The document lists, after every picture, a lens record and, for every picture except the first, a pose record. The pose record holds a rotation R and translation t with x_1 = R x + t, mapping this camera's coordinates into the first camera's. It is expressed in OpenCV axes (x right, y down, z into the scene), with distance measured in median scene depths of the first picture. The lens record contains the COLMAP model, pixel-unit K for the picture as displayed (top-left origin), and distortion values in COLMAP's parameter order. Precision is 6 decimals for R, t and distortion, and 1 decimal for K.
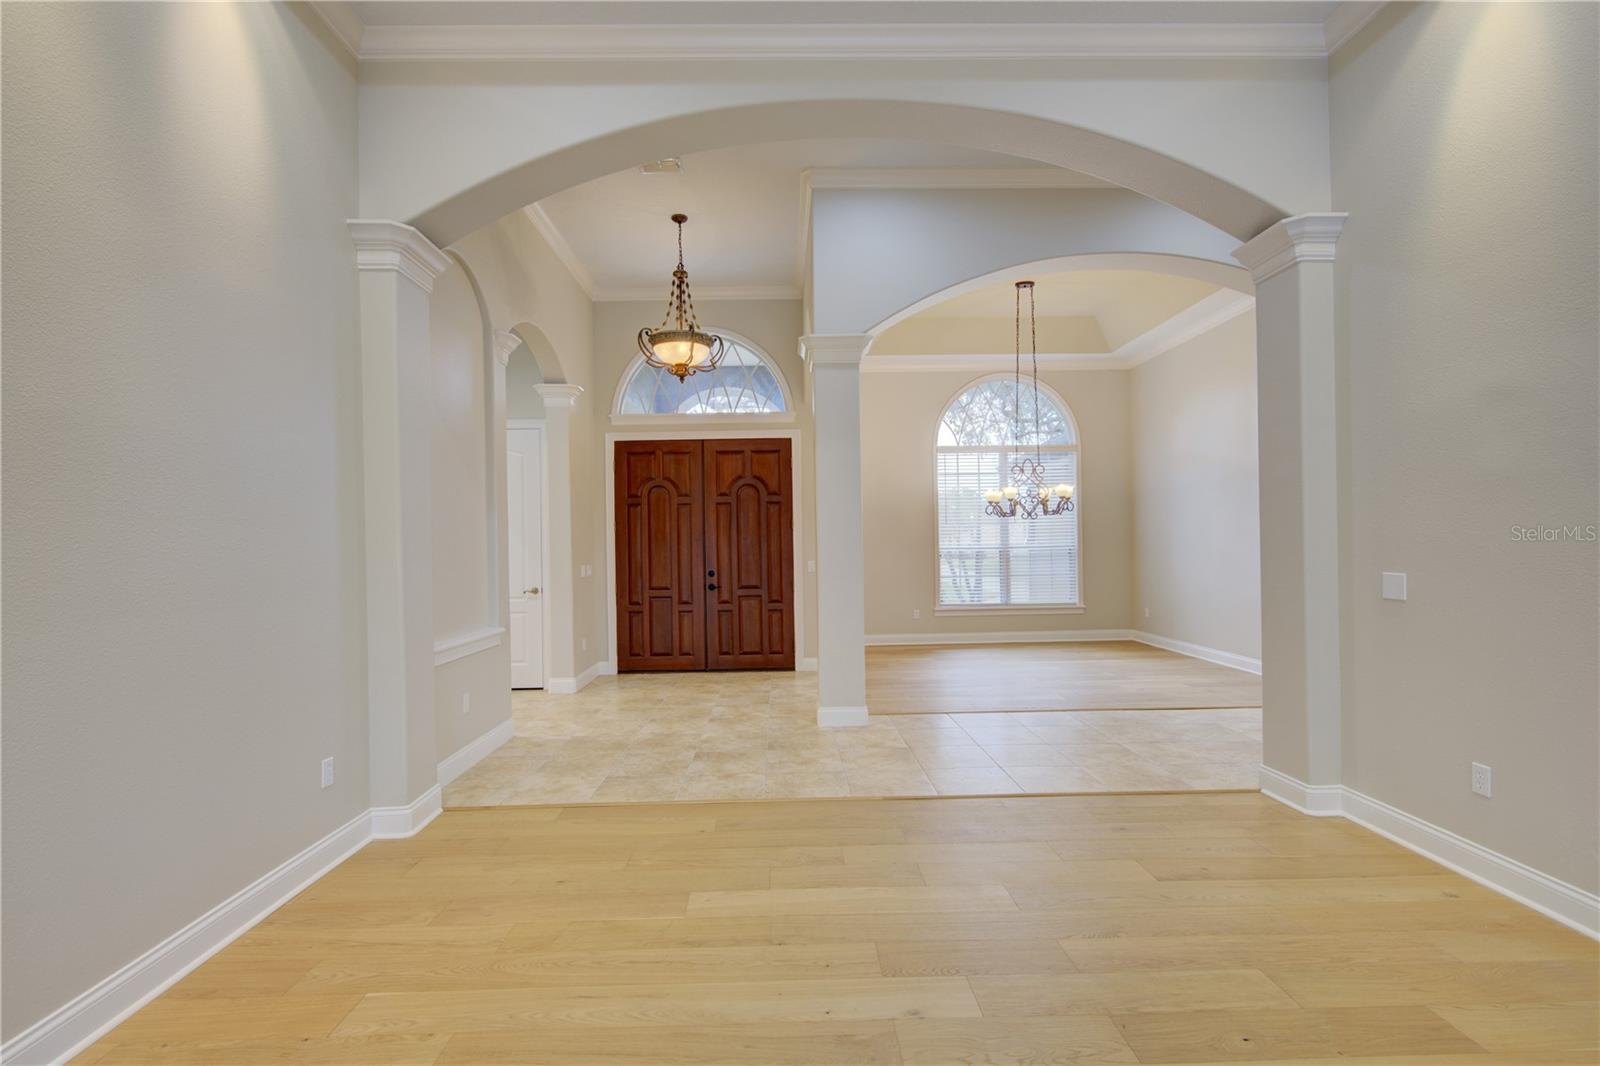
lens RADIAL K [[716.6, 0, 797.3], [0, 716.6, 537.8], [0, 0, 1]] dist [0.002873, -0.000438]
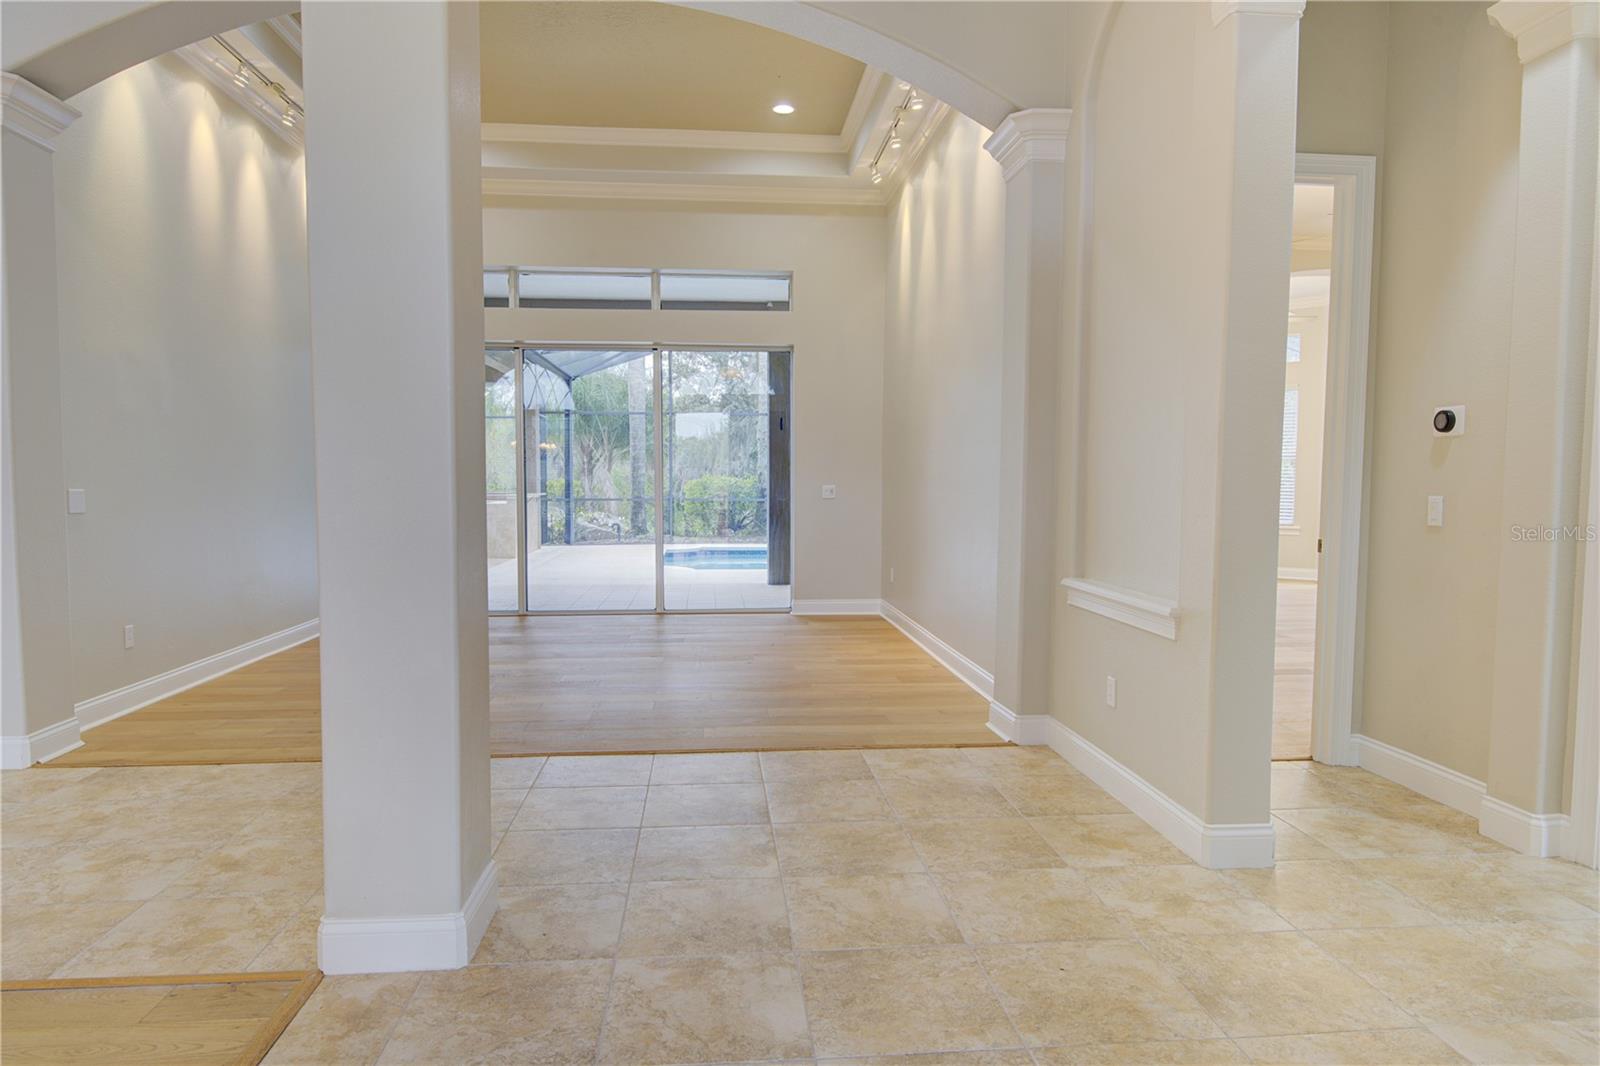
lens RADIAL K [[950.7, 0, 800.0], [0, 950.7, 533.0], [0, 0, 1]] dist [-0.006051, -0.001240]
pose [[-0.997691, 0.013895, -0.066473, -0.115591], [0.010799, 0.998850, 0.046706, 0.040443], [0.067046, 0.045880, -0.996694, 1.666319]]
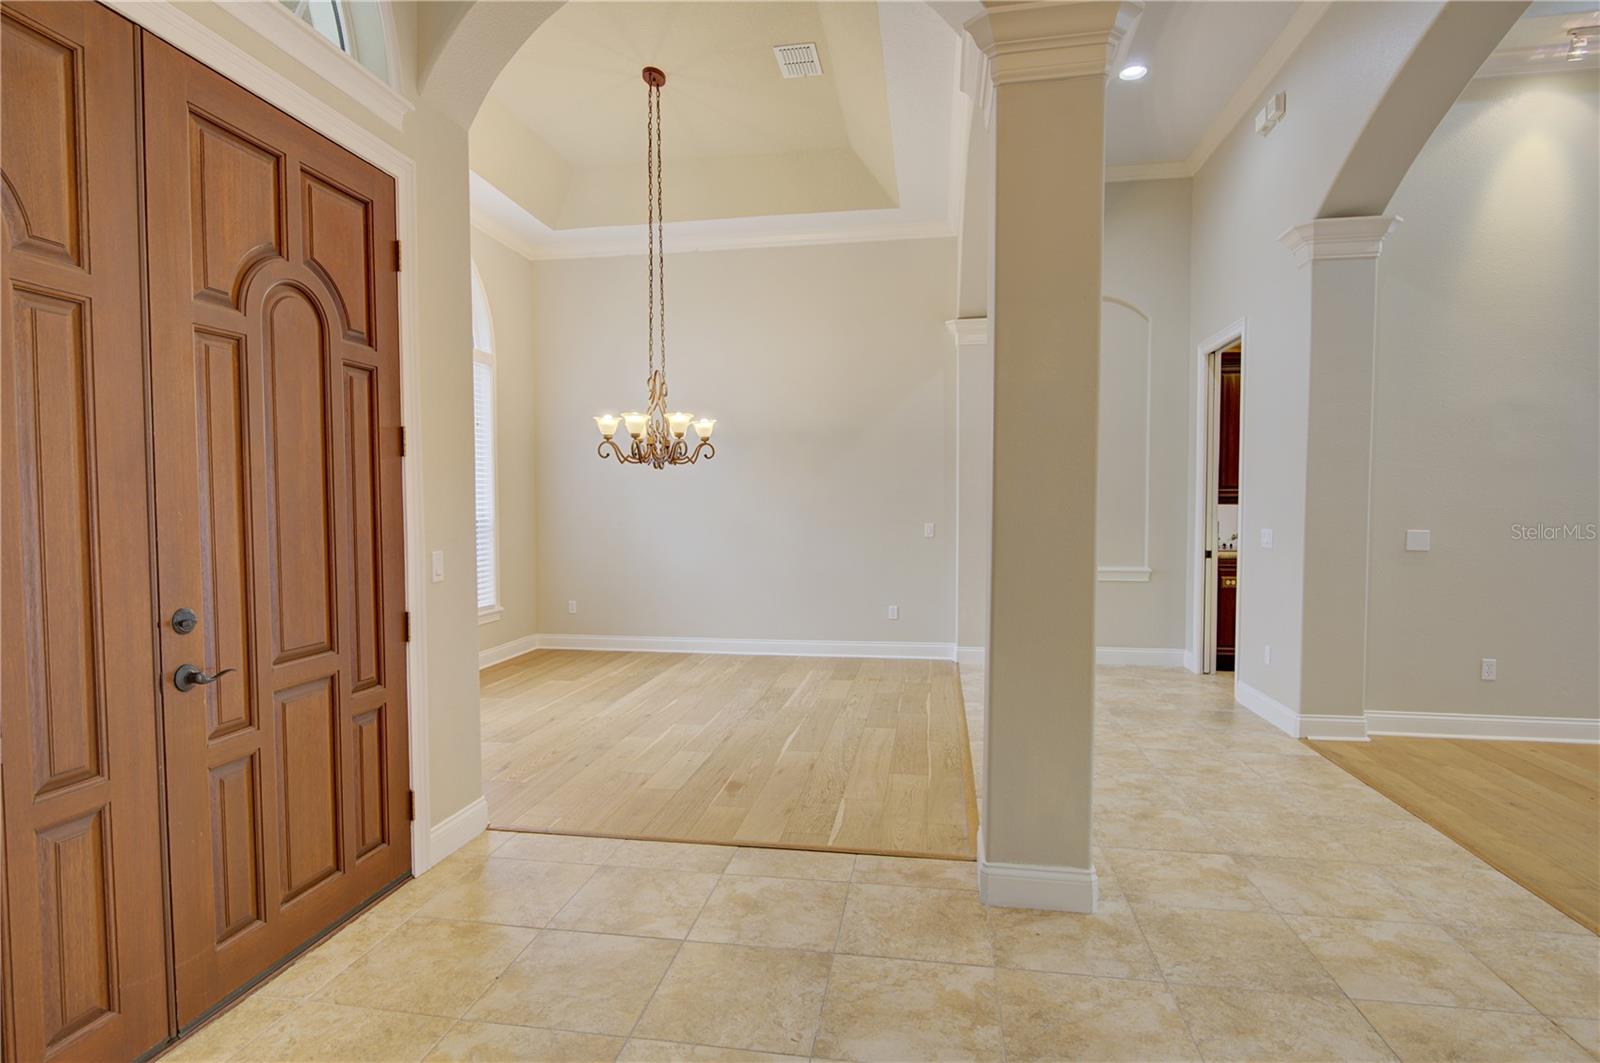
lens RADIAL K [[807.4, 0, 790.6], [0, 807.4, 537.7], [0, 0, 1]] dist [0.002343, -0.009264]
pose [[0.204950, -0.022115, 0.978523, -0.537024], [-0.006657, 0.999690, 0.023987, 0.023396], [-0.978750, -0.011430, 0.204739, 1.189381]]
